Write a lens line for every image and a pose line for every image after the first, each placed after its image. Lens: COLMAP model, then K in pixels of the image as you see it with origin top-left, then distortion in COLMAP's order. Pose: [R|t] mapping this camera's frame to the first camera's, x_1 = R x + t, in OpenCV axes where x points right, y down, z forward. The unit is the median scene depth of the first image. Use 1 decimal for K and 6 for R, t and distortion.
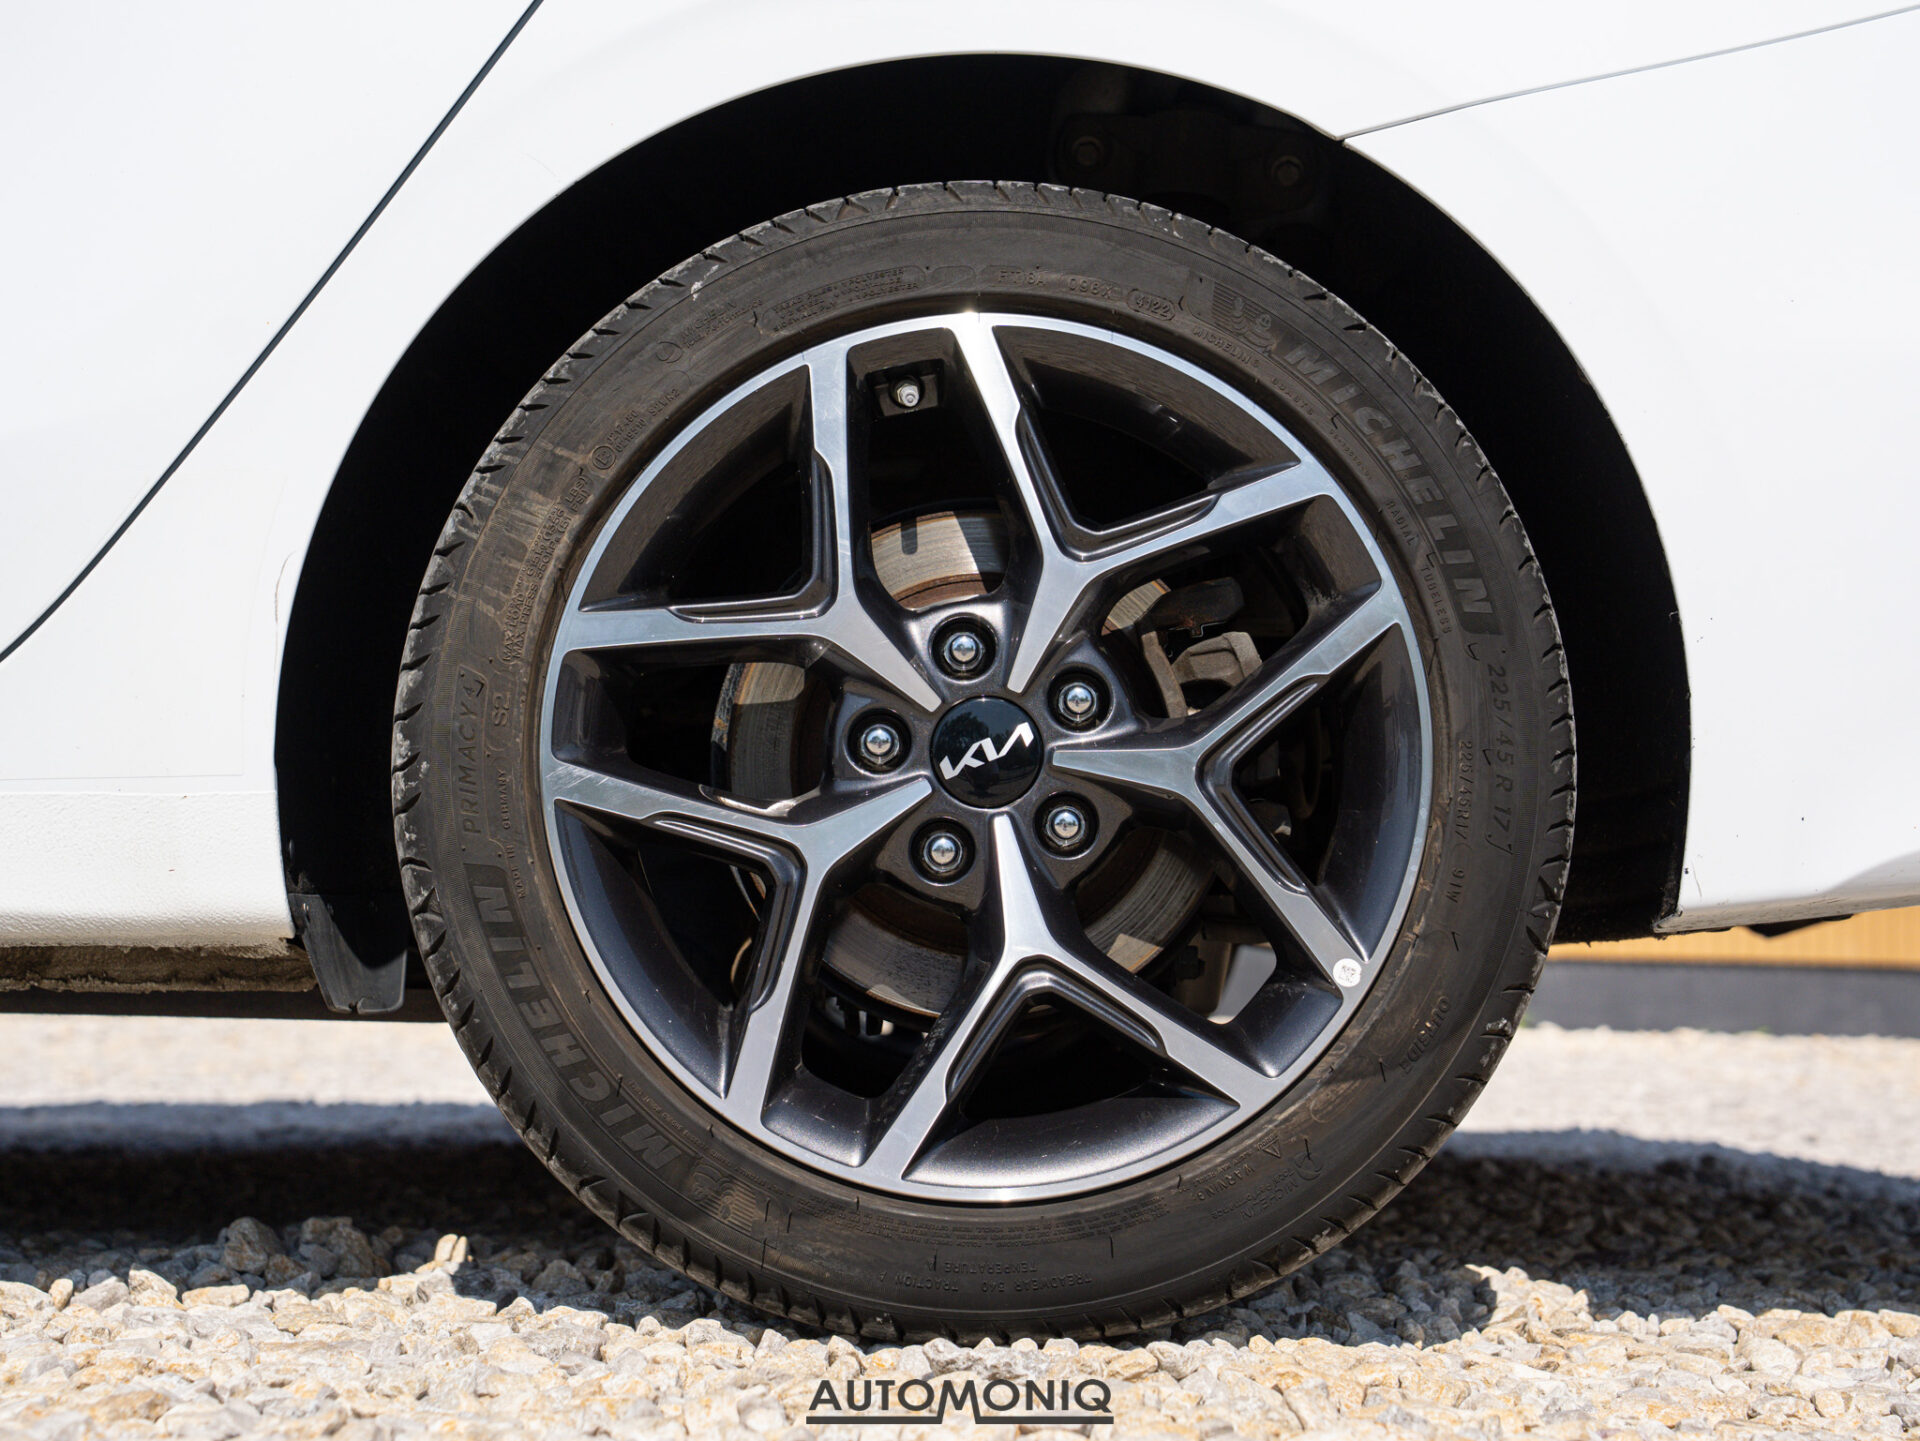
lens RADIAL K [[3023.3, 0, 960.0], [0, 3023.3, 720.5], [0, 0, 1]] dist [0.147326, -0.033998]
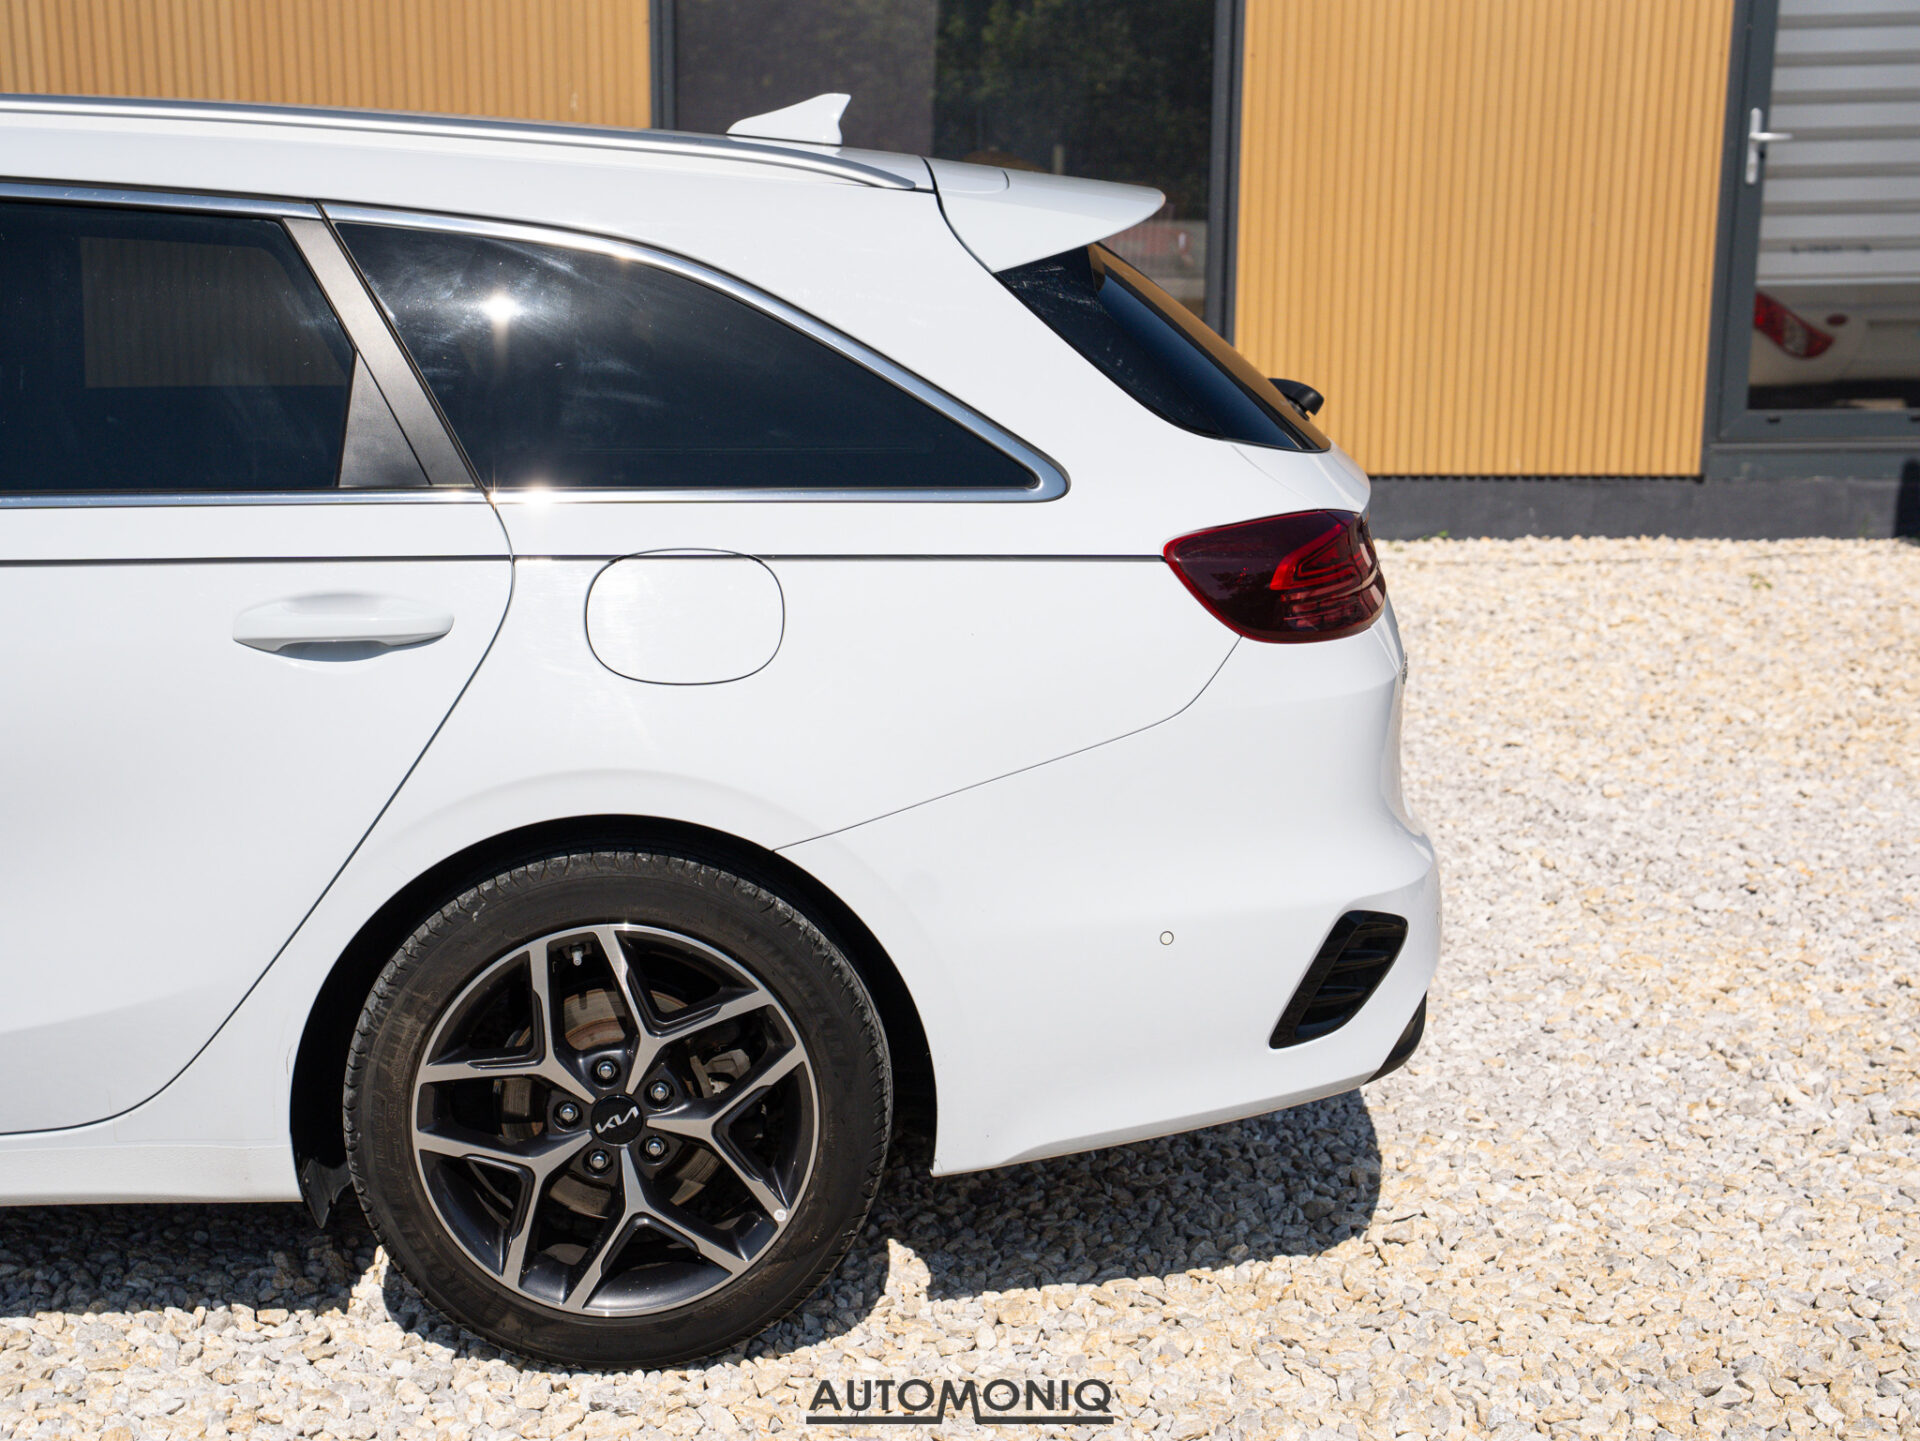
lens RADIAL K [[3023.3, 0, 960.0], [0, 3023.3, 720.5], [0, 0, 1]] dist [0.147326, -0.033998]
pose [[0.999618, -0.010988, 0.025354, 0.205206], [0.003568, 0.961182, 0.275890, -0.876386], [-0.027401, -0.275695, 0.960855, -1.046340]]
